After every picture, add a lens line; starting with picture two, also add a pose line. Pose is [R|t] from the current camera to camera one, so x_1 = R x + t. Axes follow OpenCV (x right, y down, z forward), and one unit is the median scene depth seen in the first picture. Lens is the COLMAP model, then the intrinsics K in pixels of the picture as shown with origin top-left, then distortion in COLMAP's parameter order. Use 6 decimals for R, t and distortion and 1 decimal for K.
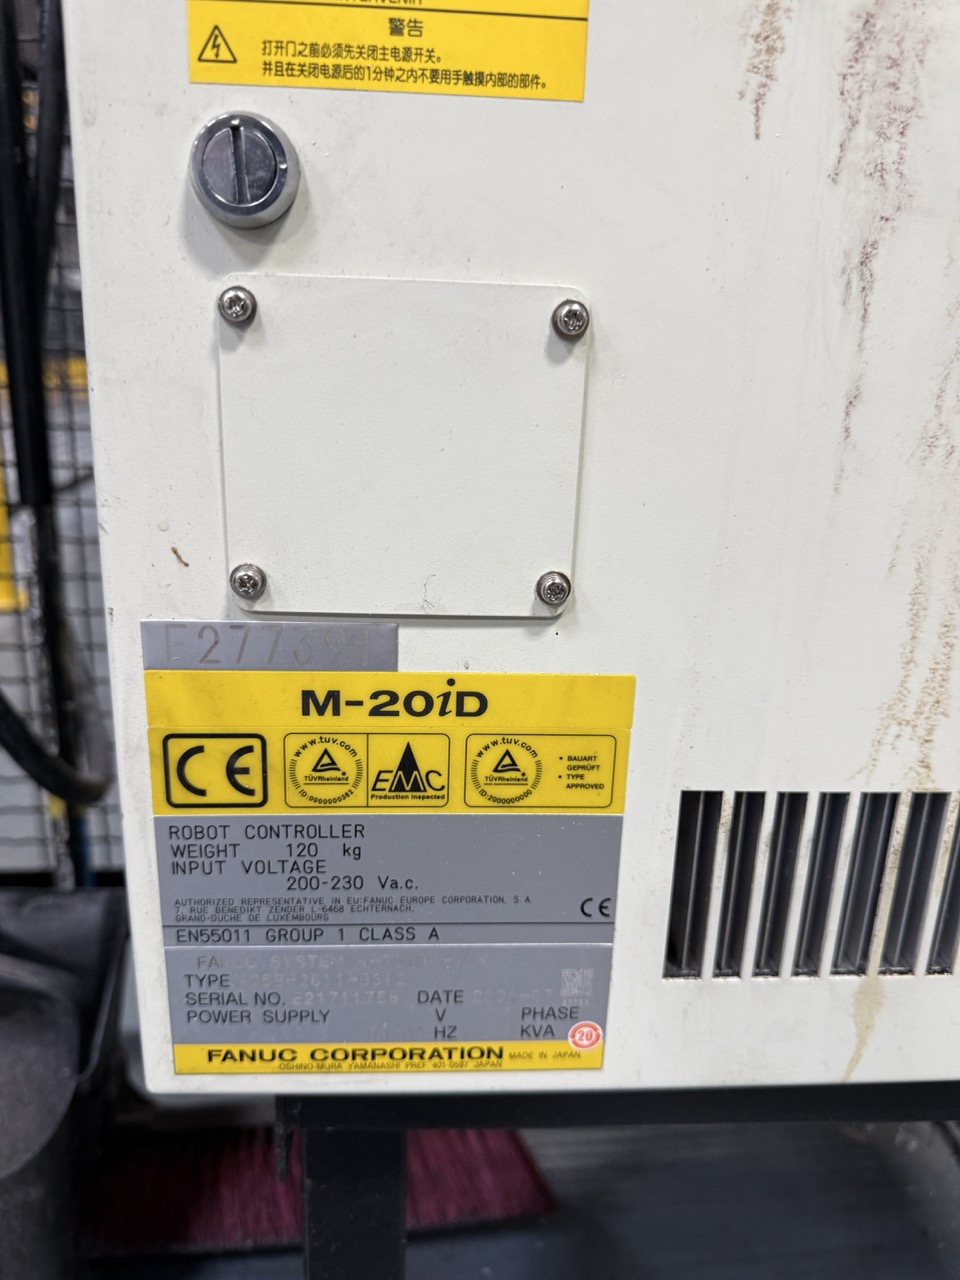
lens RADIAL K [[910.6, 0, 461.3], [0, 910.6, 645.2], [0, 0, 1]] dist [0.091893, -0.151059]
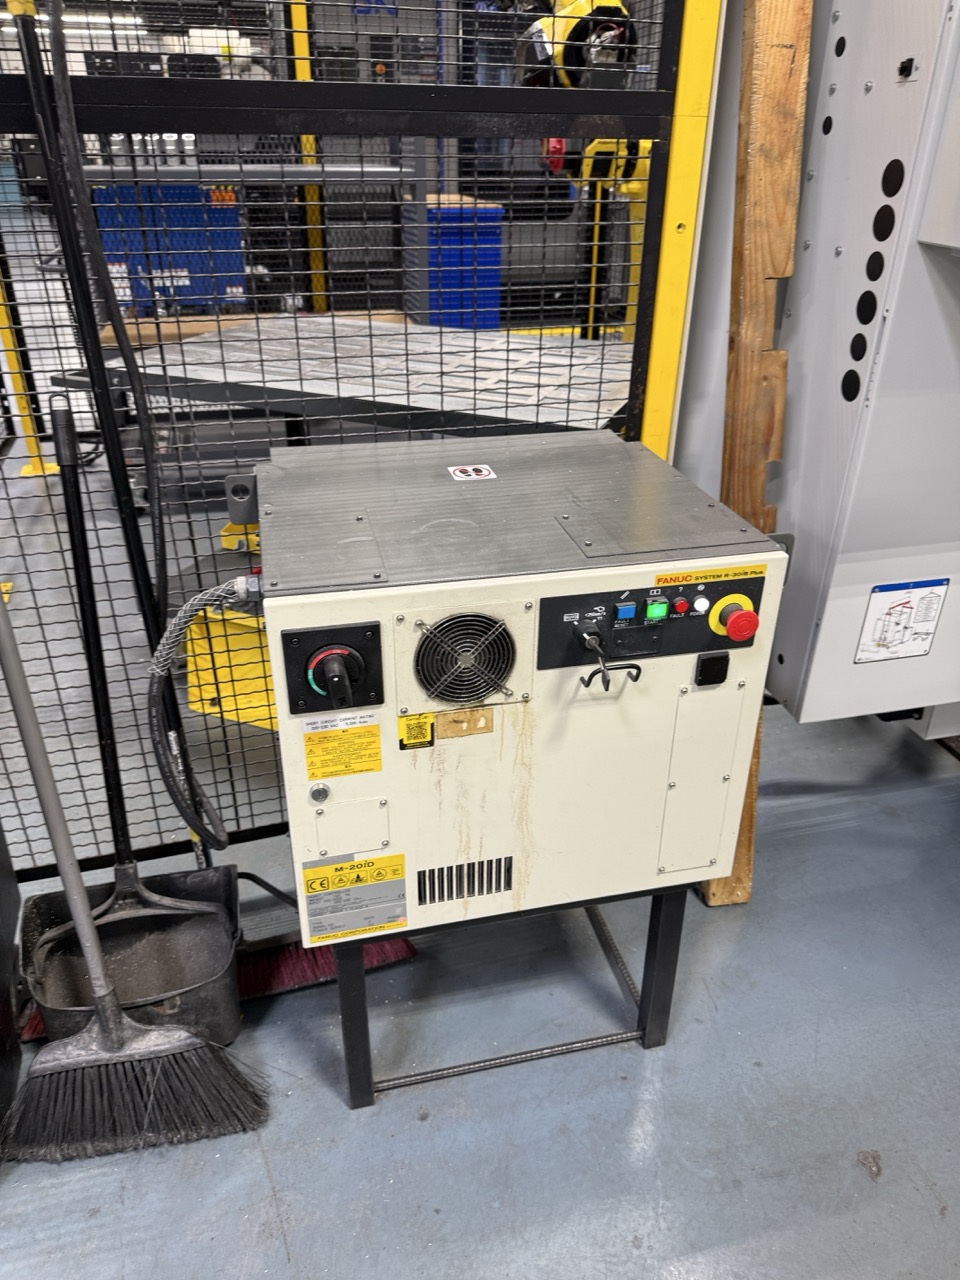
lens RADIAL K [[910.6, 0, 461.3], [0, 910.6, 645.2], [0, 0, 1]] dist [0.091893, -0.151059]
pose [[0.985837, -0.107226, 0.128947, -0.014862], [0.076060, 0.971142, 0.226050, -2.026450], [-0.149464, -0.213040, 0.965544, -3.333168]]
